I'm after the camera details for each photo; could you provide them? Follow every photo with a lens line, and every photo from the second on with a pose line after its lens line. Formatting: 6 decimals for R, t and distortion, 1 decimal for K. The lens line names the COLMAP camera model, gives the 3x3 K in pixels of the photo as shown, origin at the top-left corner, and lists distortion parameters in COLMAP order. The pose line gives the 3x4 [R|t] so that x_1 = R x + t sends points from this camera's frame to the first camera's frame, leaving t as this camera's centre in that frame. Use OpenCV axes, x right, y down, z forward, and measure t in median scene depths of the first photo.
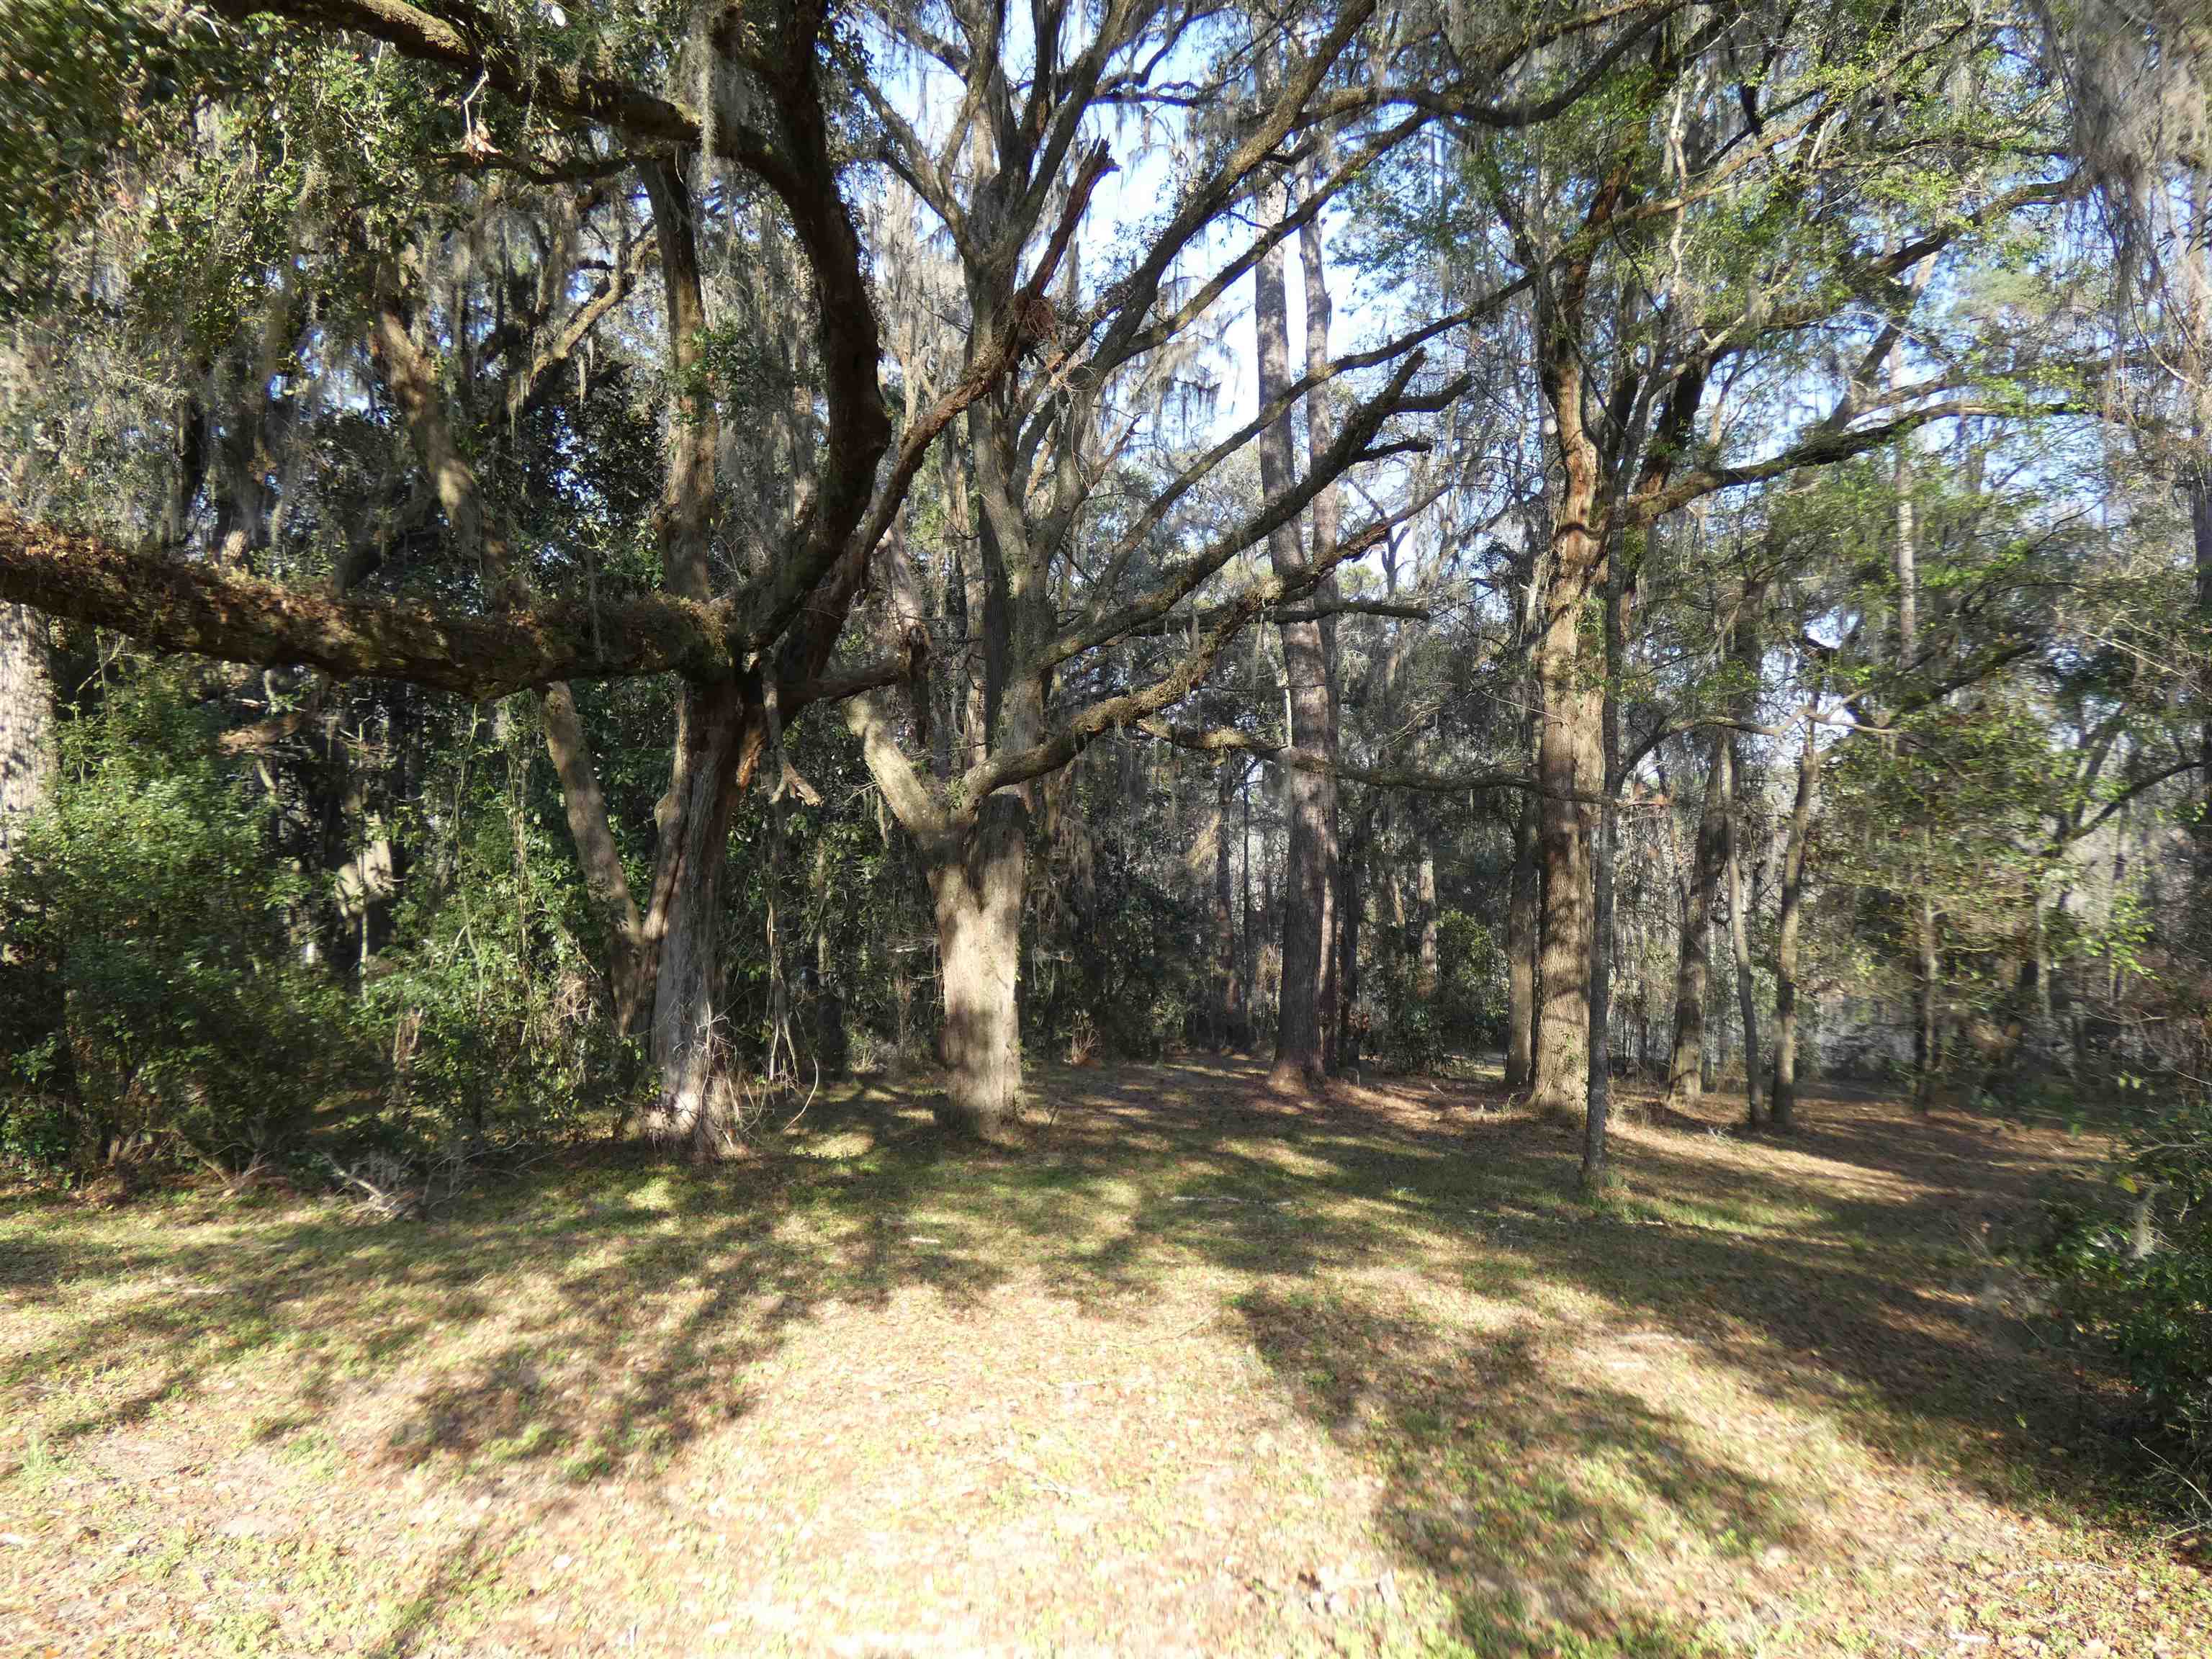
lens RADIAL K [[1737.6, 0, 1104.5], [0, 1737.6, 828.3], [0, 0, 1]] dist [-0.000461, -0.000172]
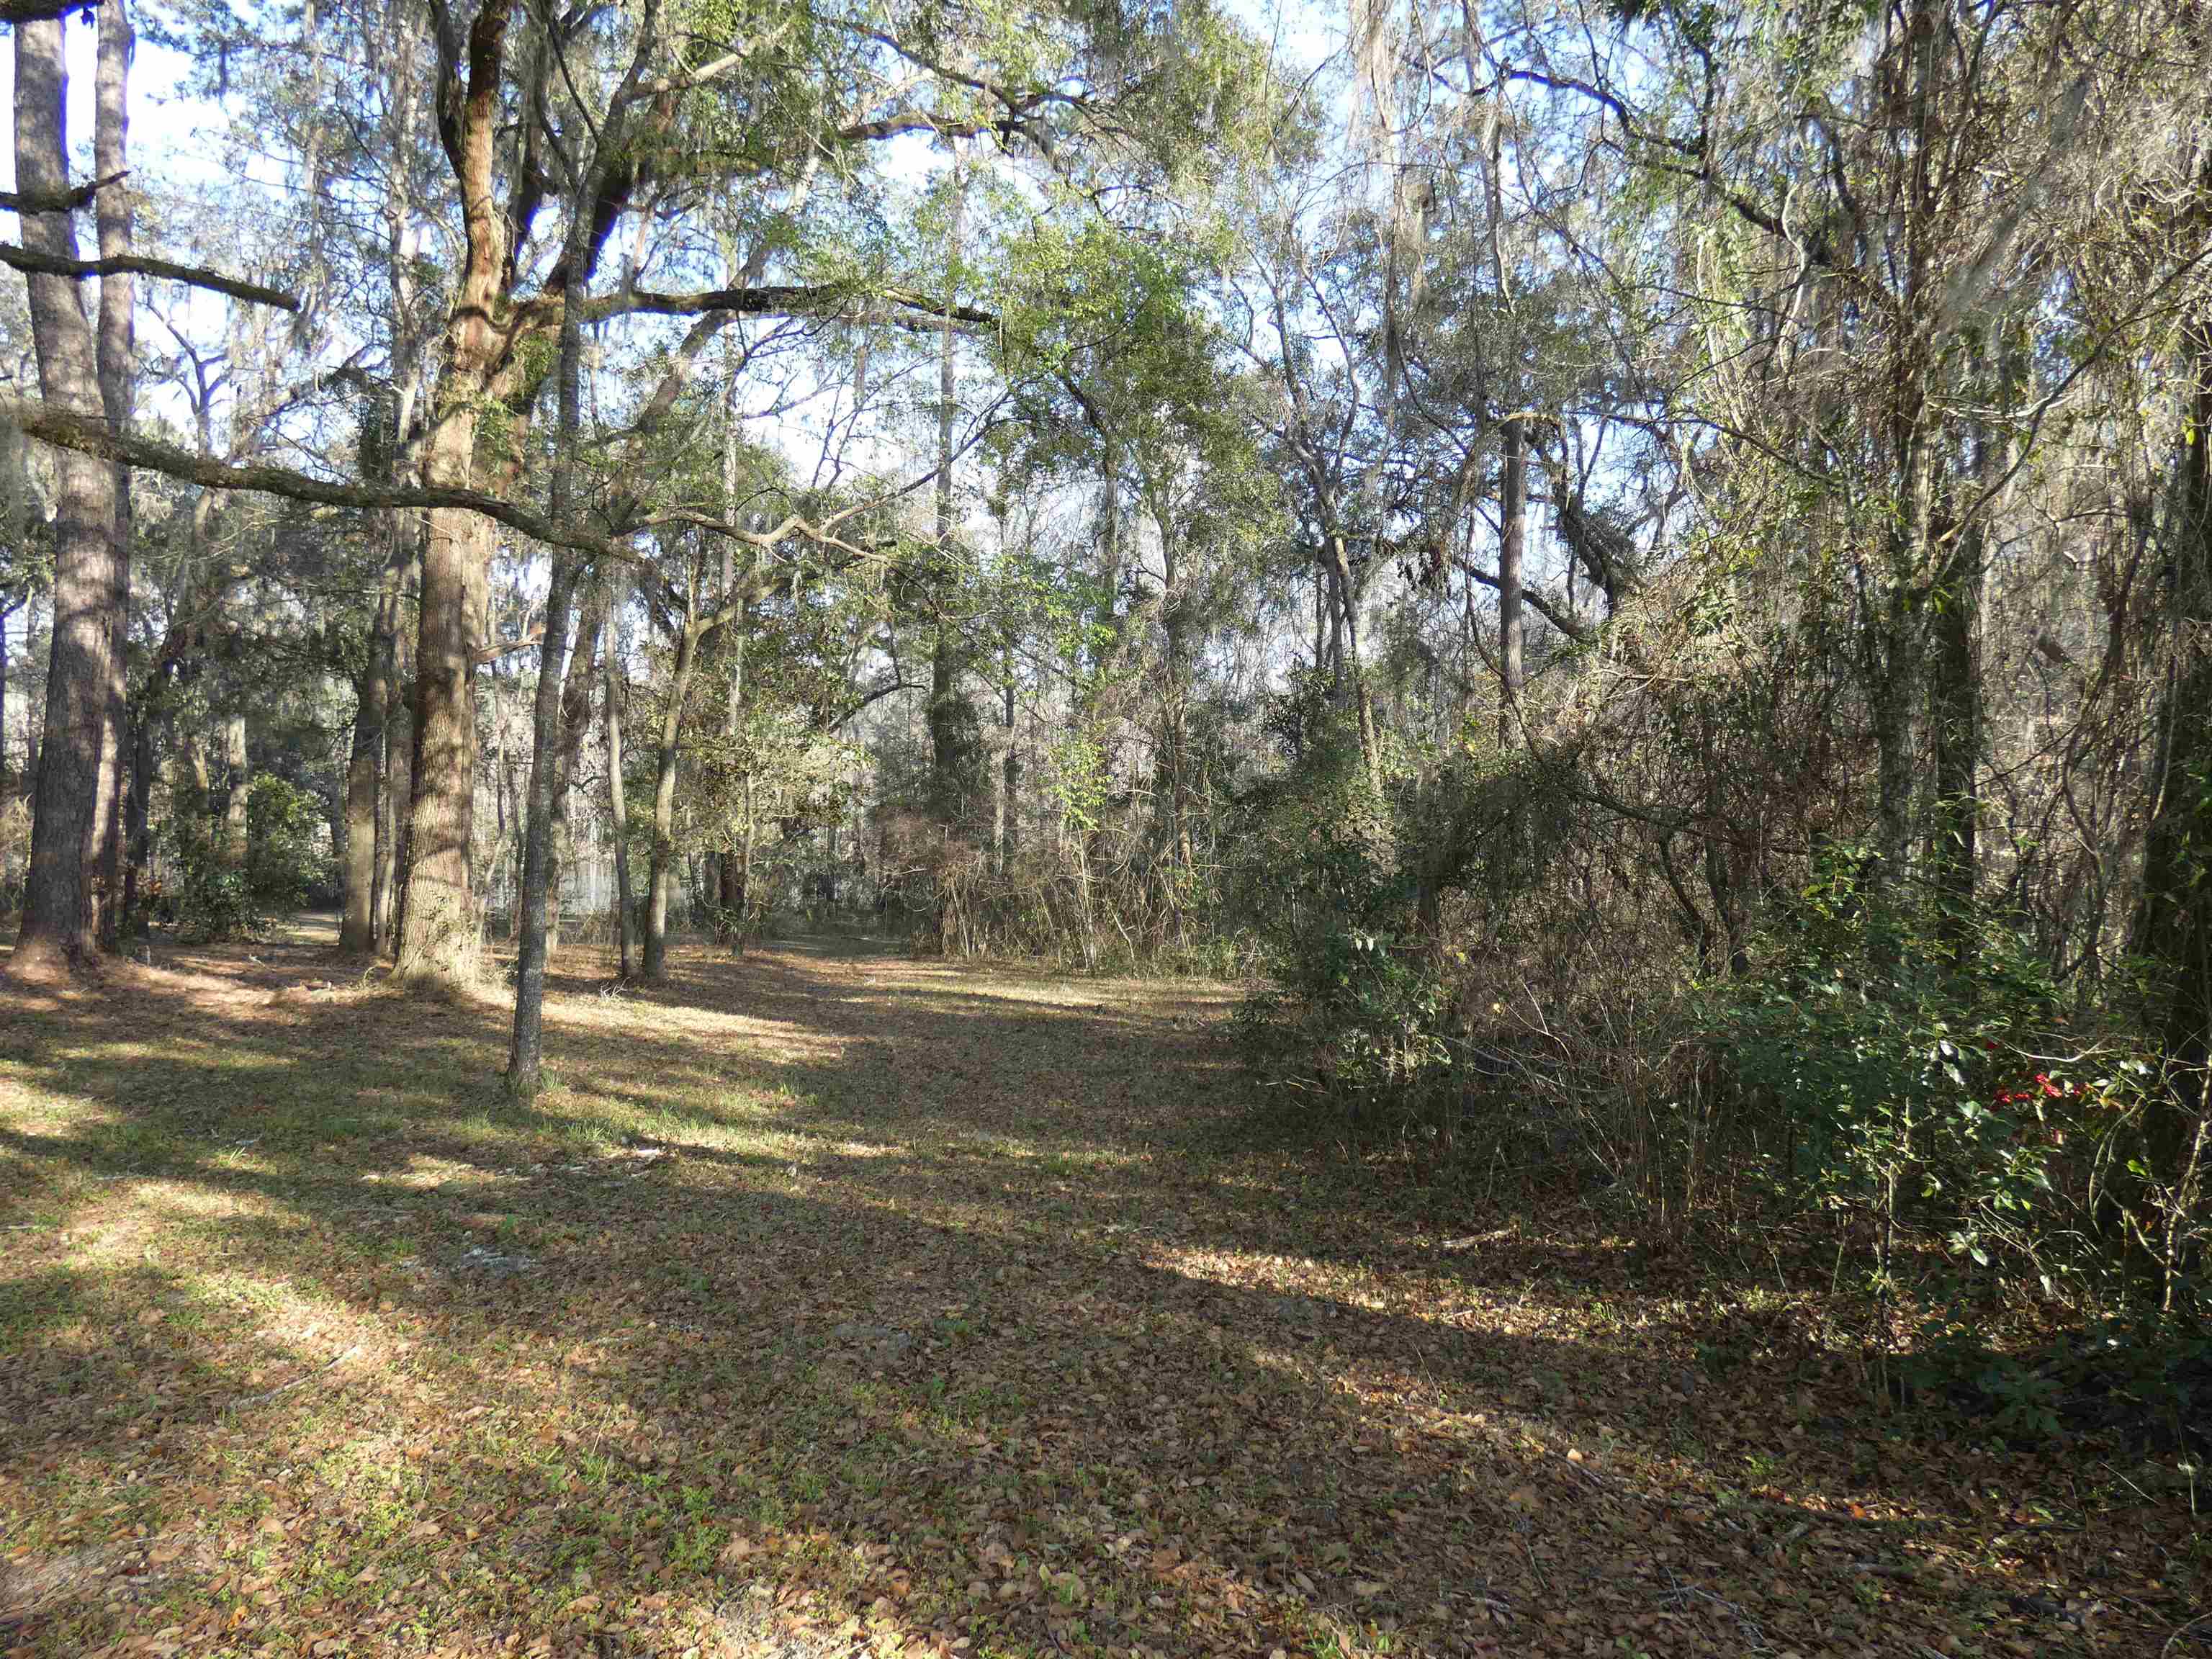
lens RADIAL K [[1282.9, 0, 1107.6], [0, 1282.9, 821.7], [0, 0, 1]] dist [0.002630, -0.005364]
pose [[0.705535, 0.010889, 0.708591, 0.039692], [-0.058156, 0.997399, 0.042578, 0.031170], [-0.706285, -0.071249, 0.704333, 0.288228]]
